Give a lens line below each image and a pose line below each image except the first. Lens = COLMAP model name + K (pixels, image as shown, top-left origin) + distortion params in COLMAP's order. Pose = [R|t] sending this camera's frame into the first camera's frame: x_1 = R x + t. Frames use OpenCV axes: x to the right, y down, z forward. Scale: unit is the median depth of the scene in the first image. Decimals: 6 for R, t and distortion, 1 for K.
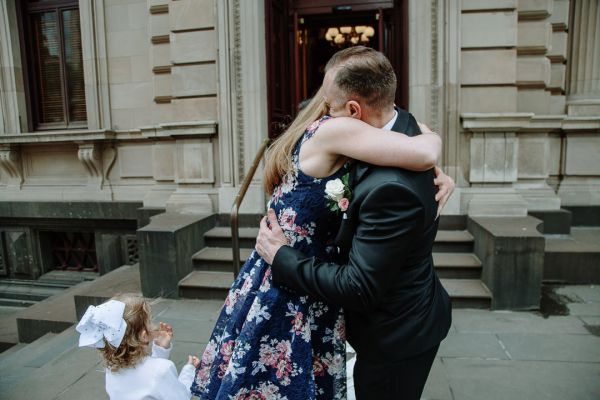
lens RADIAL K [[402.1, 0, 300.0], [0, 402.1, 200.0], [0, 0, 1]] dist [-0.114486, 0.061750]
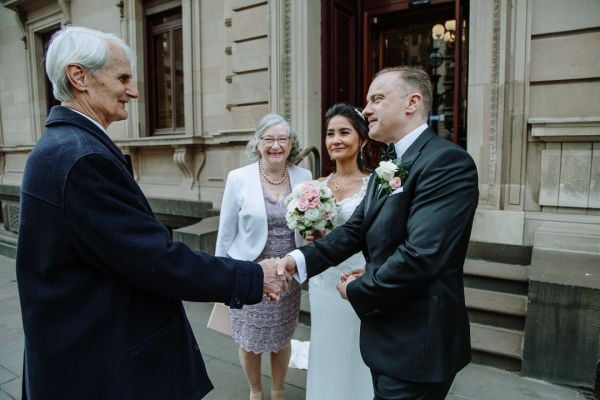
lens RADIAL K [[402.1, 0, 300.0], [0, 402.1, 200.0], [0, 0, 1]] dist [-0.114486, 0.061750]
pose [[0.930290, 0.060051, -0.361877, 0.250535], [-0.065096, 0.997877, -0.001751, -0.021866], [0.361003, 0.025186, 0.932224, 0.099390]]
